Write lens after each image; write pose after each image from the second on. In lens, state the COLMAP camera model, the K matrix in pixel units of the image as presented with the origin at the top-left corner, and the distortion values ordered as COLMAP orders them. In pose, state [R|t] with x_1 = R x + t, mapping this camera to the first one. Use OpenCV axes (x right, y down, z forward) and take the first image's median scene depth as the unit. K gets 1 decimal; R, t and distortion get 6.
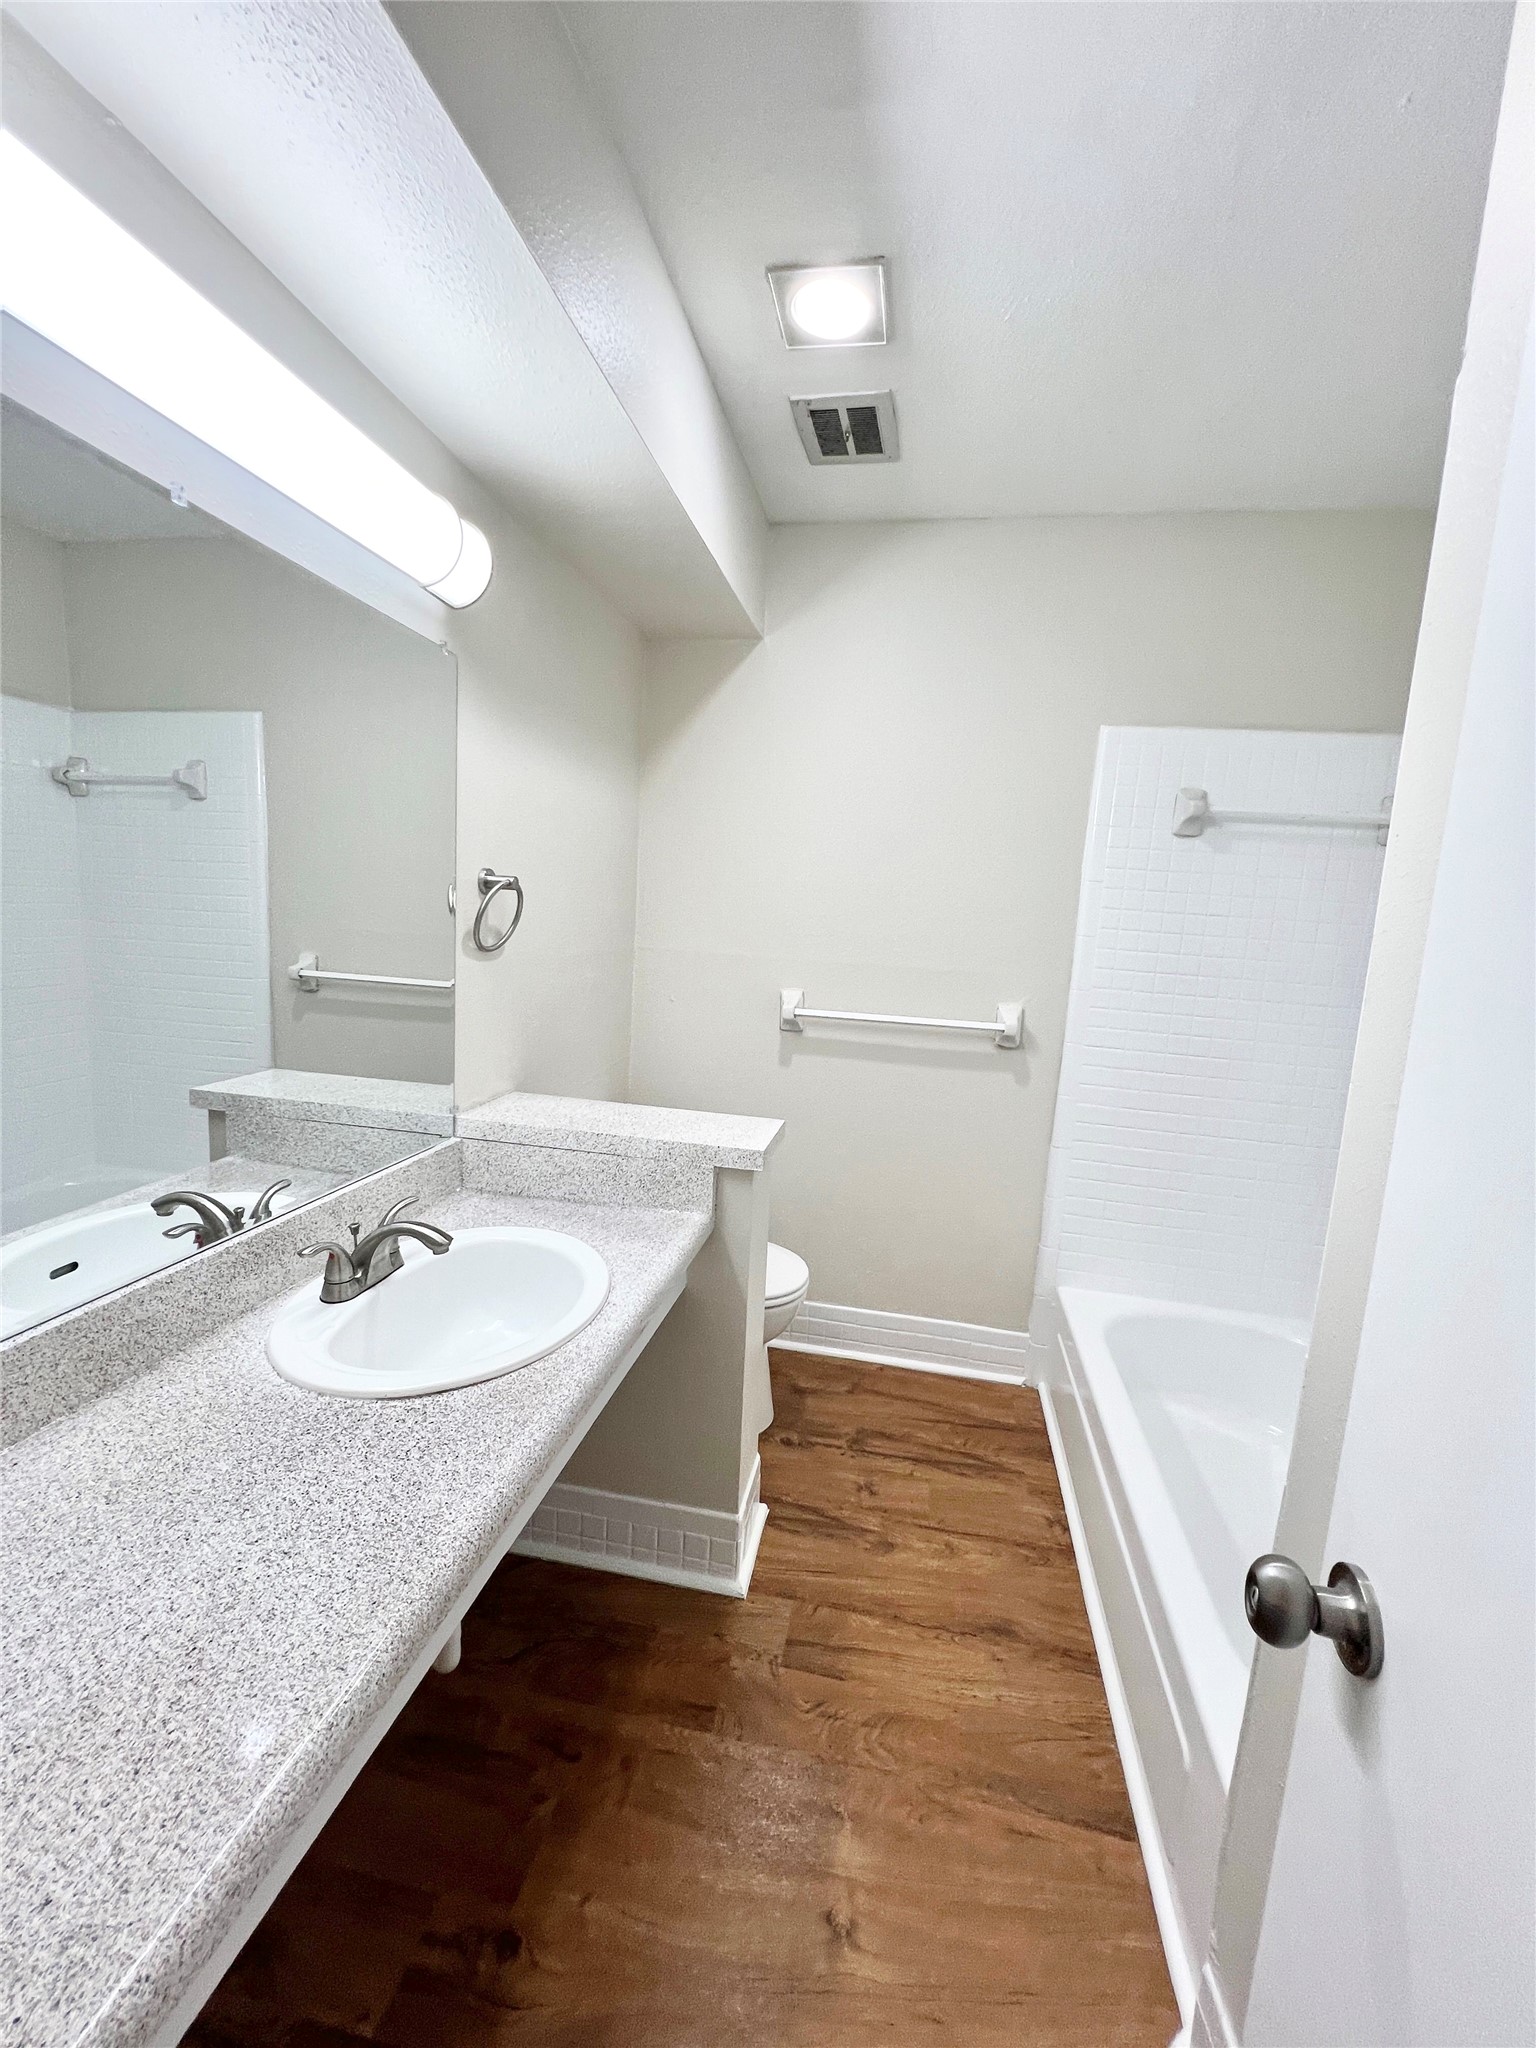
lens RADIAL K [[813.5, 0, 761.3], [0, 813.5, 1027.6], [0, 0, 1]] dist [-0.000802, -0.000085]
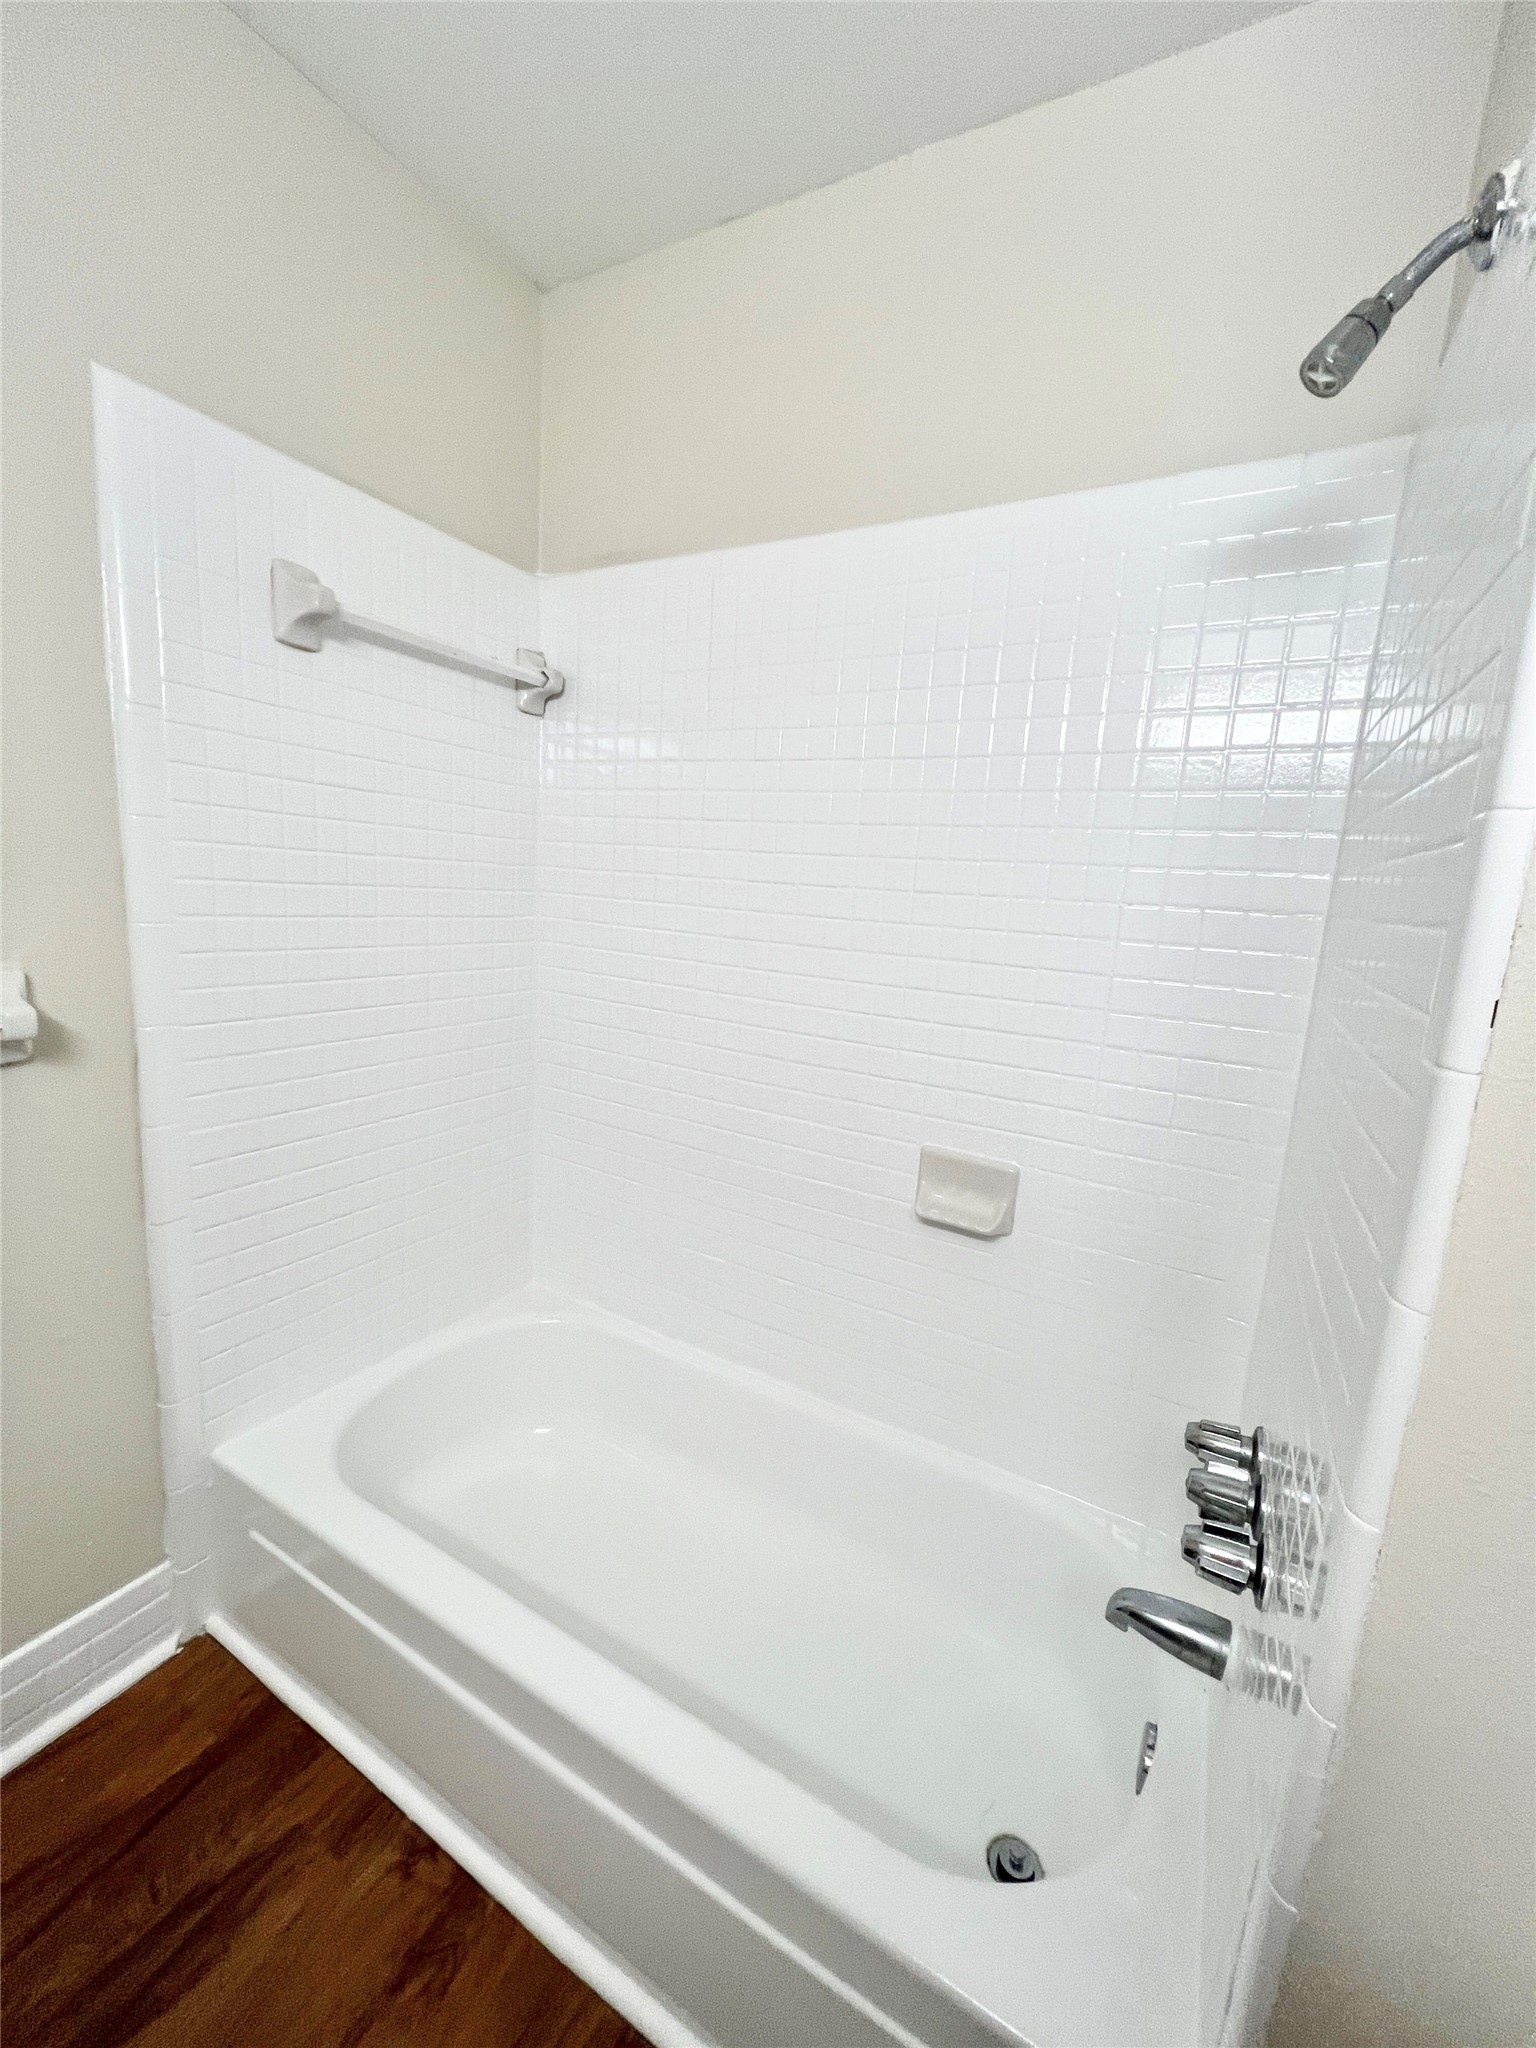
lens RADIAL K [[813.5, 0, 754.6], [0, 813.5, 1022.4], [0, 0, 1]] dist [-0.000802, -0.000085]
pose [[0.313155, -0.201364, 0.928109, 0.021451], [0.091961, 0.979100, 0.181399, -0.046290], [-0.945239, 0.028544, 0.325128, 0.510620]]
